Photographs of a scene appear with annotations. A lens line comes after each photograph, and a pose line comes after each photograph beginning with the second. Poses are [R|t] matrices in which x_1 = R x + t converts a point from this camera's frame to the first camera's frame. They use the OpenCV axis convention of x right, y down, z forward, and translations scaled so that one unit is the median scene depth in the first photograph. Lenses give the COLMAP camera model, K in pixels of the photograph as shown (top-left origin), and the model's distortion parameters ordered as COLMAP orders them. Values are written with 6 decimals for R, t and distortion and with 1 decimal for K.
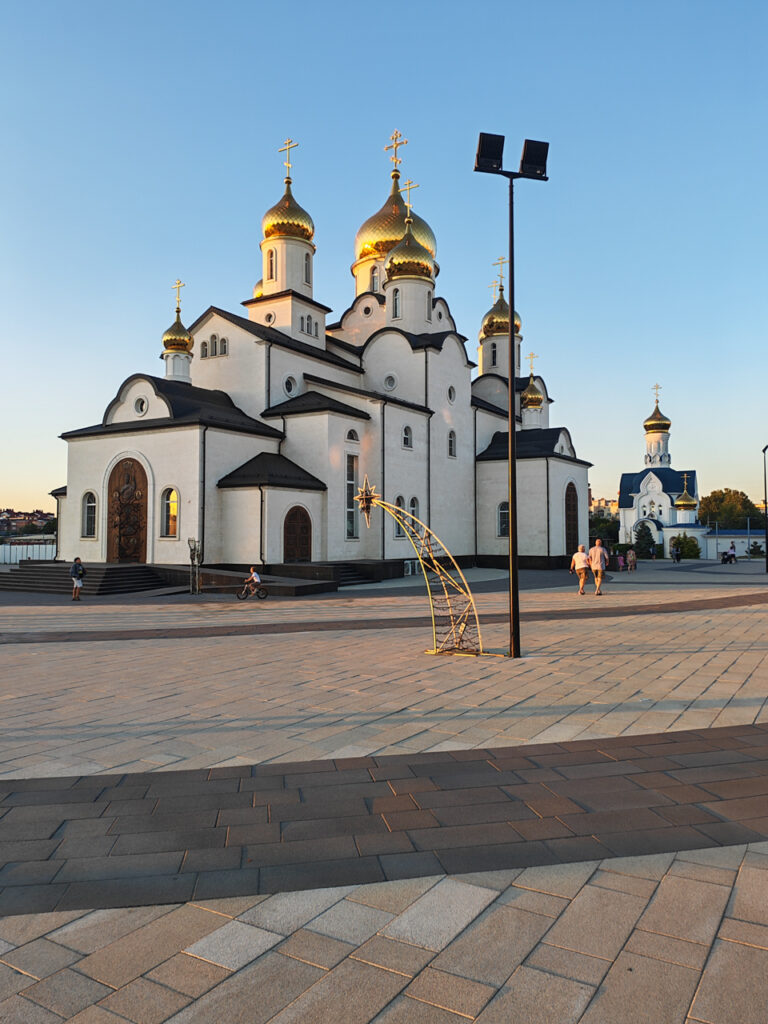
lens RADIAL K [[721.8, 0, 408.4], [0, 721.8, 499.2], [0, 0, 1]] dist [0.062009, -0.066112]
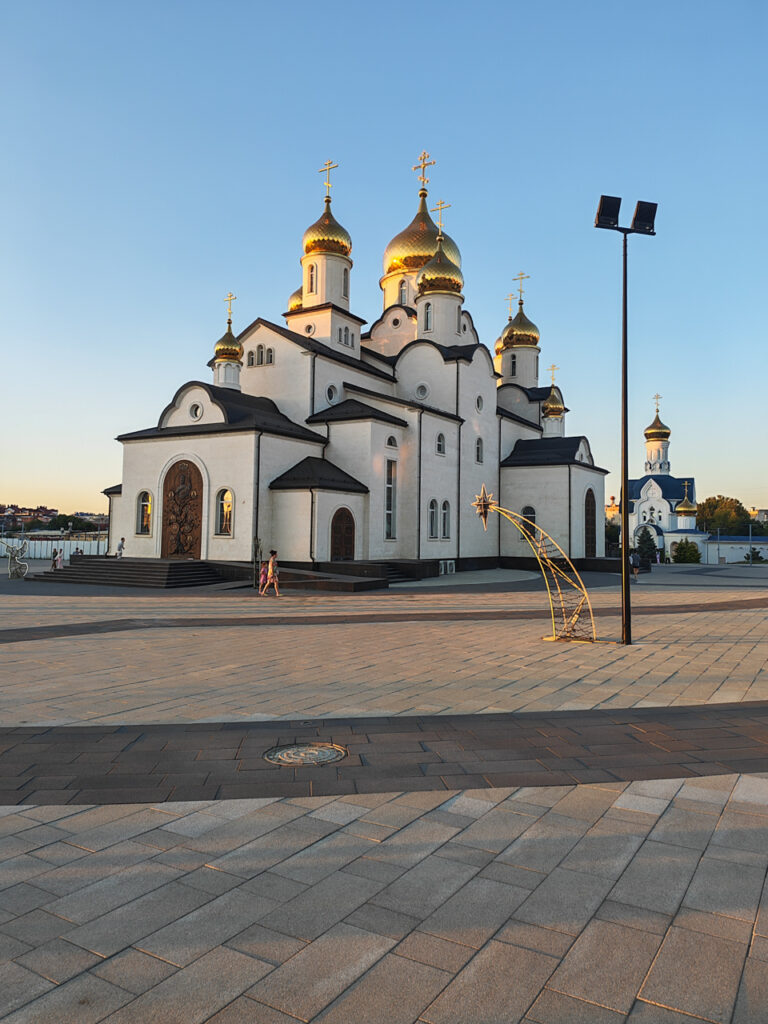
lens RADIAL K [[721.8, 0, 390.0], [0, 721.8, 493.9], [0, 0, 1]] dist [0.062009, -0.066112]
pose [[0.999854, 0.015333, 0.007505, -0.086884], [-0.015266, 0.999844, -0.008876, -0.002407], [-0.007640, 0.008760, 0.999932, -0.059322]]
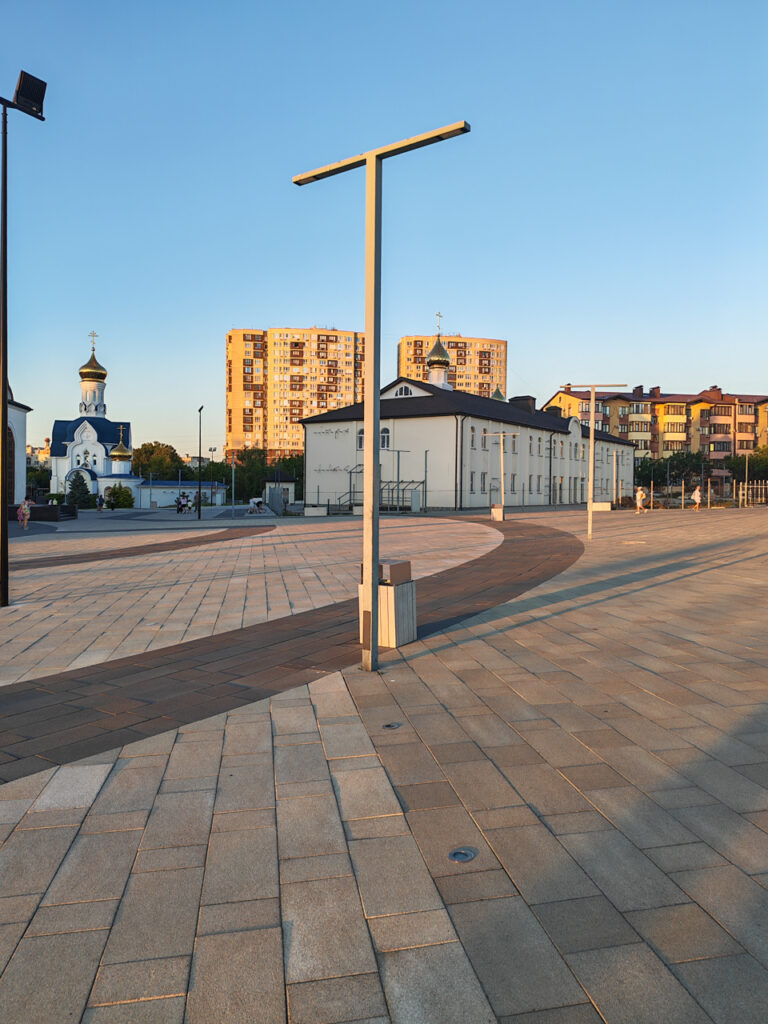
lens RADIAL K [[721.8, 0, 389.0], [0, 721.8, 498.1], [0, 0, 1]] dist [0.062009, -0.066112]
pose [[0.741844, 0.000883, 0.670572, -0.045772], [-0.045457, 0.997765, 0.048974, 0.000022], [-0.669030, -0.066813, 0.740226, -0.026836]]
